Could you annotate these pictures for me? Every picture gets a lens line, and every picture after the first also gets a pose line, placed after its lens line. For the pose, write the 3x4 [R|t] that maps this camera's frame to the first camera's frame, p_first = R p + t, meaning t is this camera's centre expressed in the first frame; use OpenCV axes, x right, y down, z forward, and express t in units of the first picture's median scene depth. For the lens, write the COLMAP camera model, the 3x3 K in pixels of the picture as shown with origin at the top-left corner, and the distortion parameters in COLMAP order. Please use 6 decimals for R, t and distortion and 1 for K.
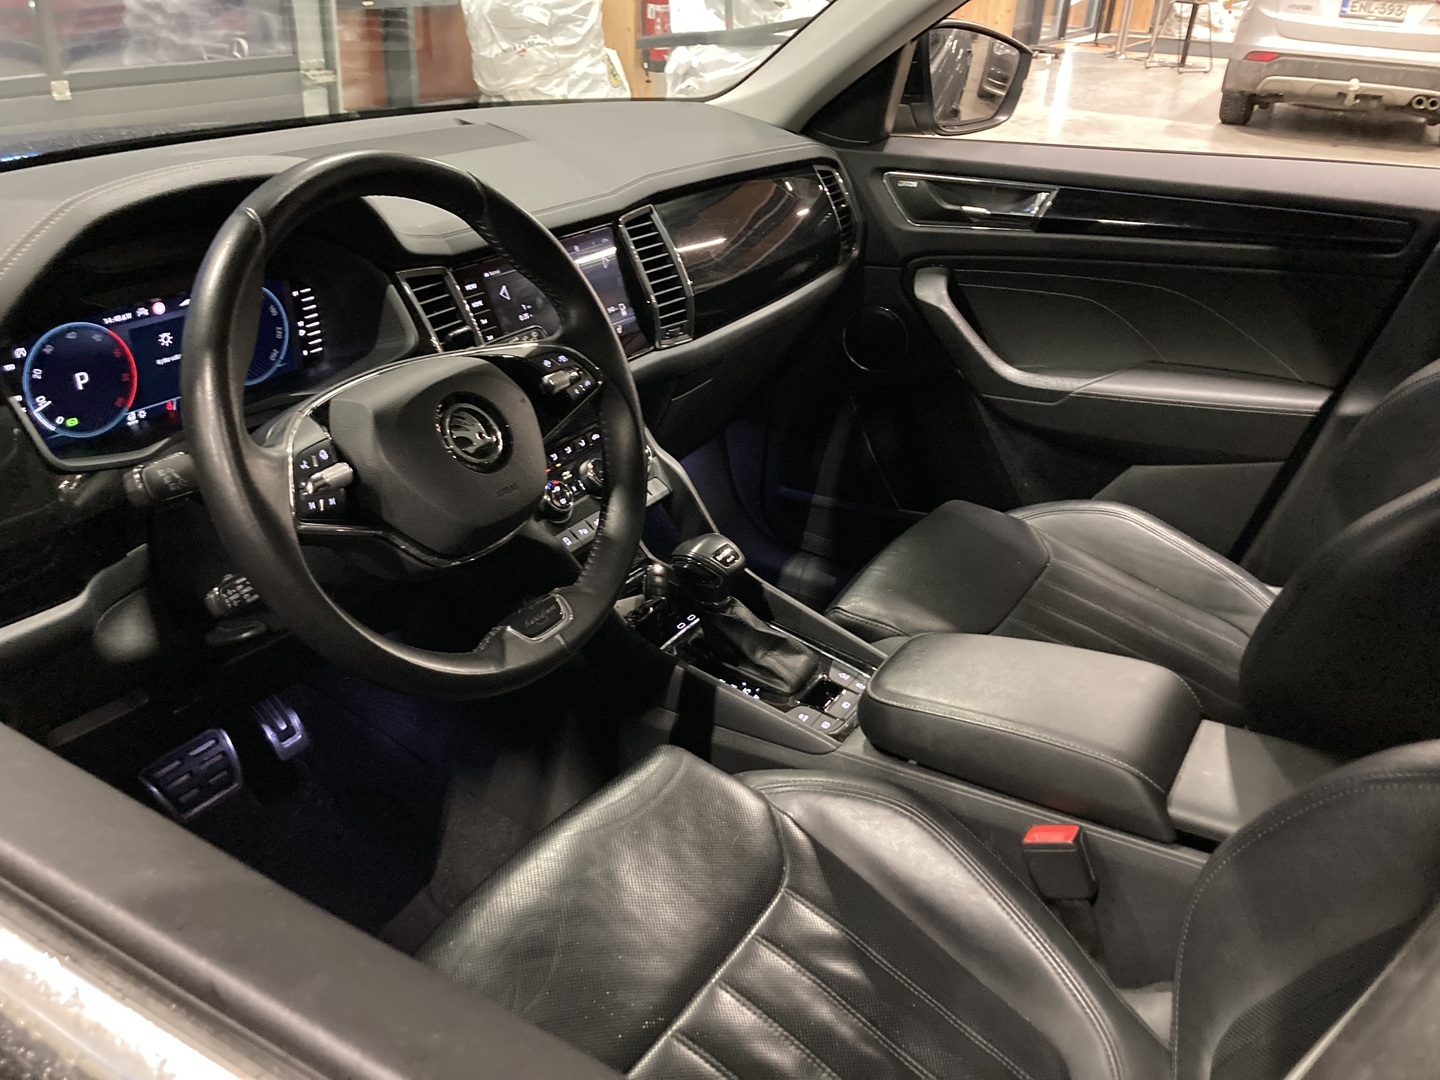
lens RADIAL K [[1297.5, 0, 719.3], [0, 1297.5, 540.3], [0, 0, 1]] dist [0.097830, 0.015899]
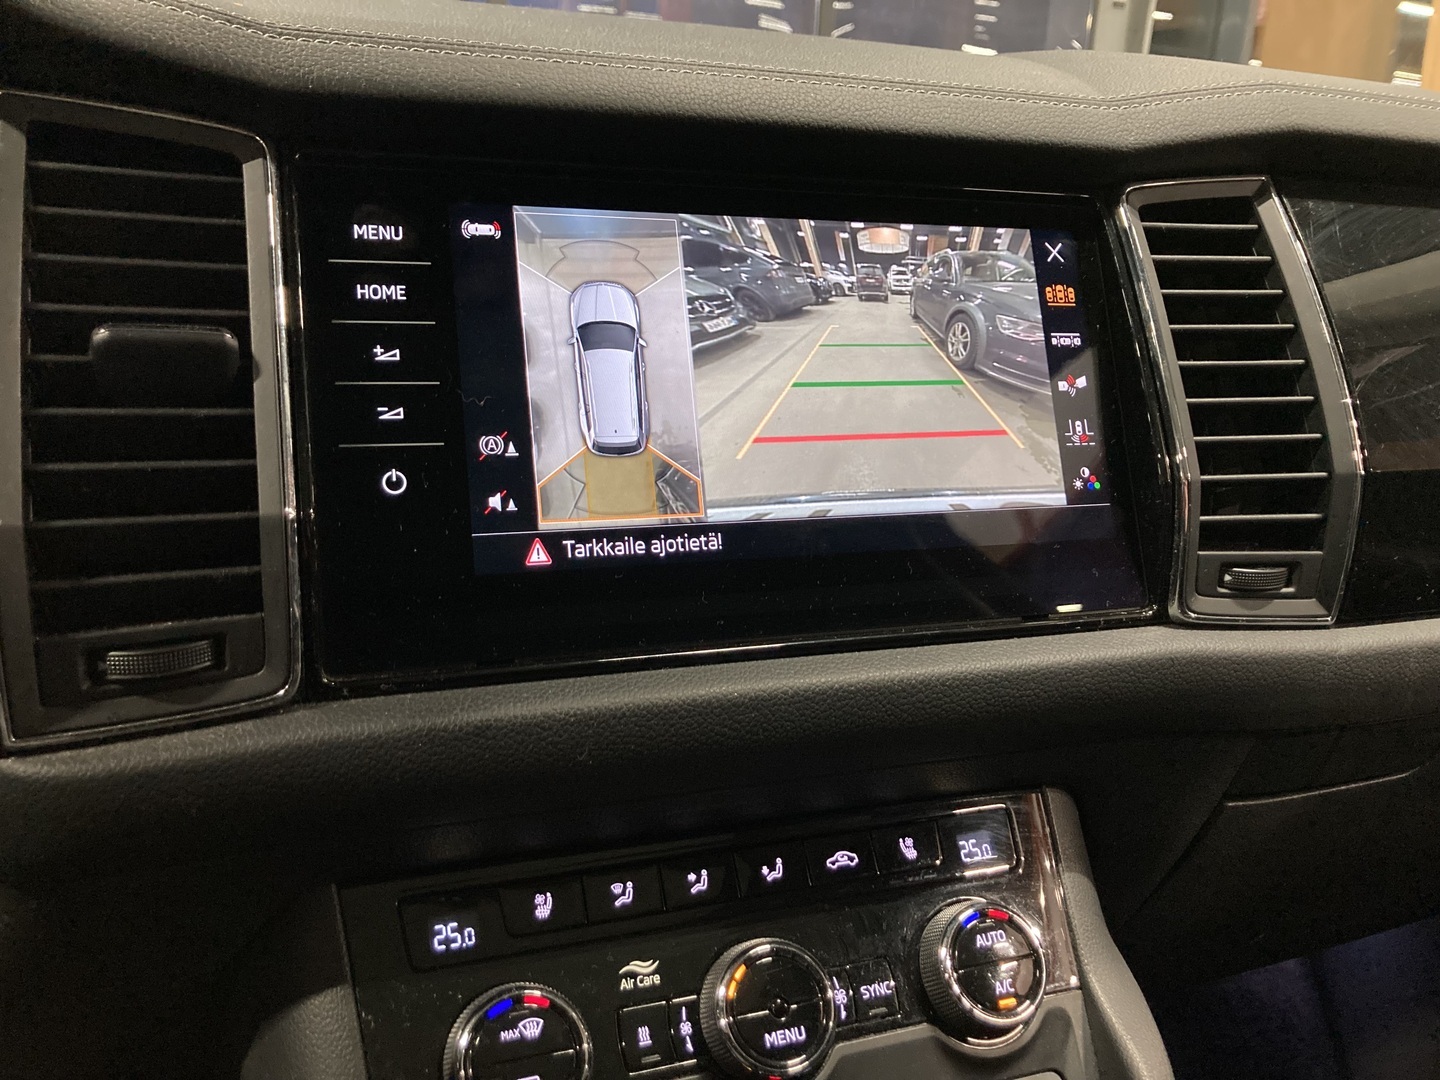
lens RADIAL K [[1297.5, 0, 720.5], [0, 1297.5, 542.3], [0, 0, 1]] dist [0.097830, 0.015899]
pose [[0.811508, 0.142041, -0.566815, 0.042509], [-0.272695, 0.949960, -0.152361, -0.116521], [0.516809, 0.278210, 0.809634, 0.895738]]
